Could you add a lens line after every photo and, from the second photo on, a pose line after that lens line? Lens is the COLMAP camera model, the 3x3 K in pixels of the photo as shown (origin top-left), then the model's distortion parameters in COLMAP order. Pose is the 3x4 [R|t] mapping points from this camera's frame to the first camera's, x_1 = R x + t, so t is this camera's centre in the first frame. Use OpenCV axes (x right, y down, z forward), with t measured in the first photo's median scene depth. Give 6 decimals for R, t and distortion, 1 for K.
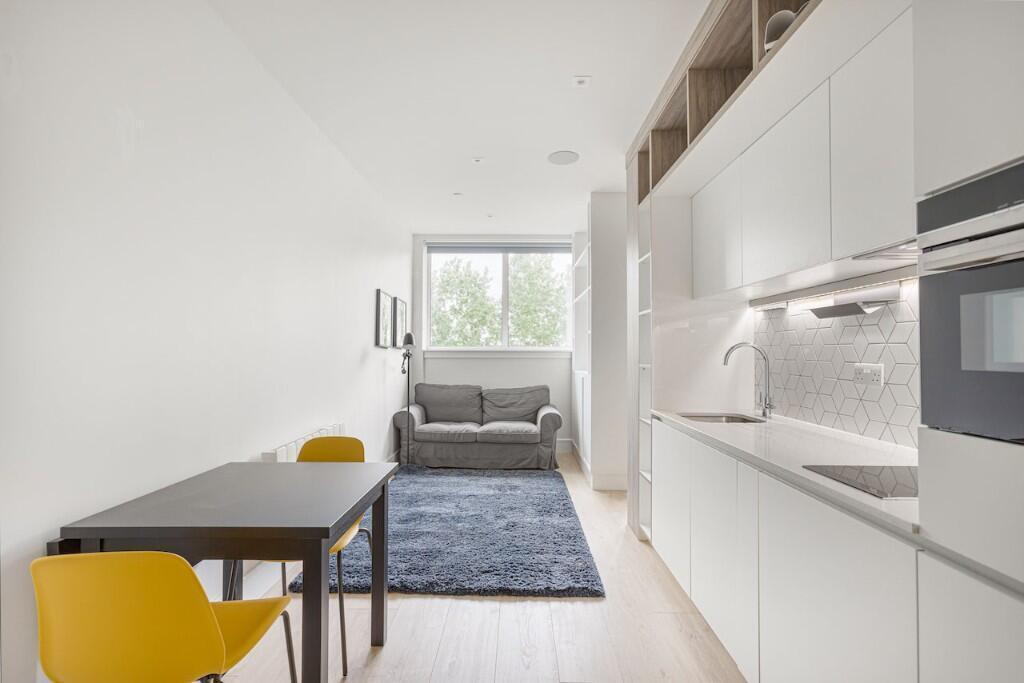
lens RADIAL K [[475.6, 0, 513.1], [0, 475.6, 347.2], [0, 0, 1]] dist [-0.000985, 0.000363]
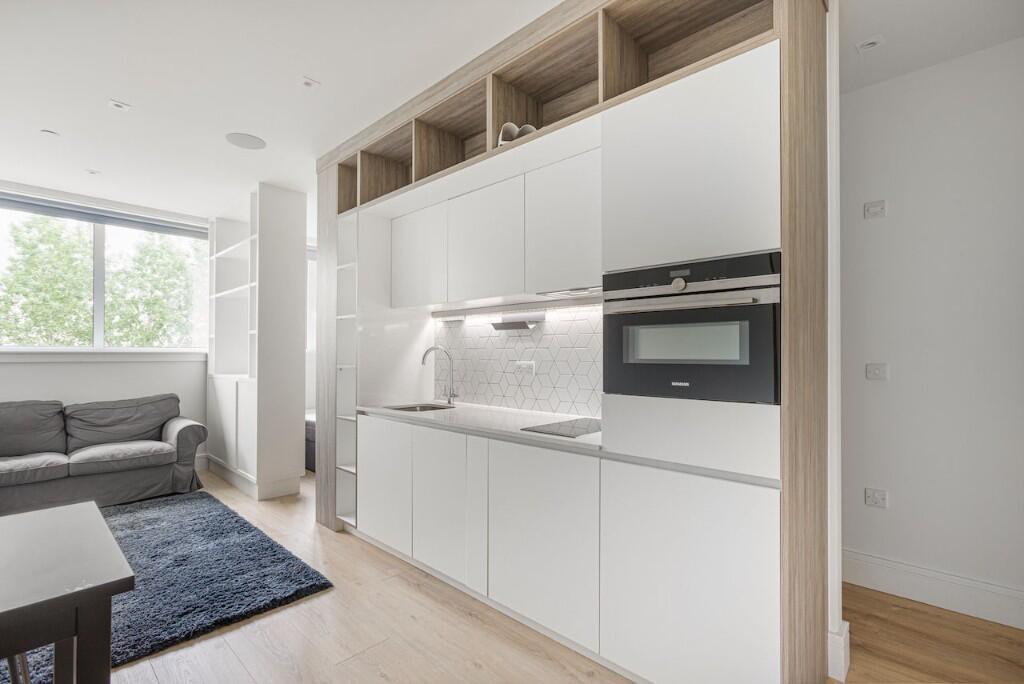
lens RADIAL K [[463.5, 0, 527.9], [0, 463.5, 353.6], [0, 0, 1]] dist [0.000528, 0.000644]
pose [[0.663348, -0.001315, 0.748310, -0.200159], [-0.007200, 0.999941, 0.008140, -0.001167], [-0.748276, -0.010787, 0.663299, 0.000156]]
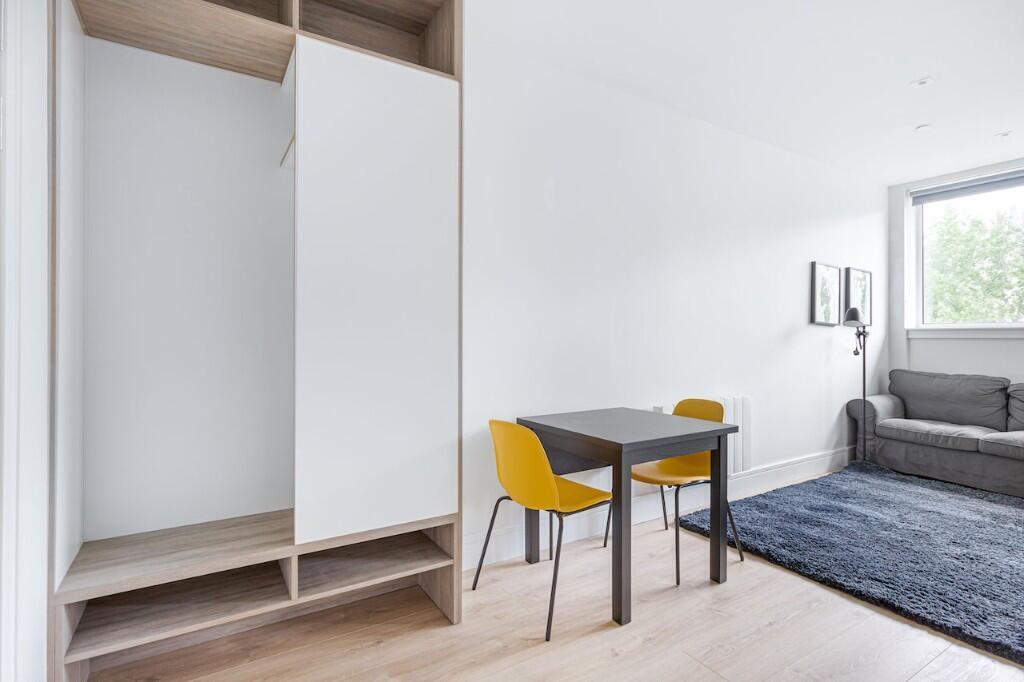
lens RADIAL K [[478.9, 0, 479.6], [0, 478.9, 335.6], [0, 0, 1]] dist [-0.000331, -0.000077]
pose [[0.498490, -0.005583, -0.866878, 0.250715], [0.009531, 0.999954, -0.000959, 0.020094], [0.866843, -0.007784, 0.498520, -0.033695]]
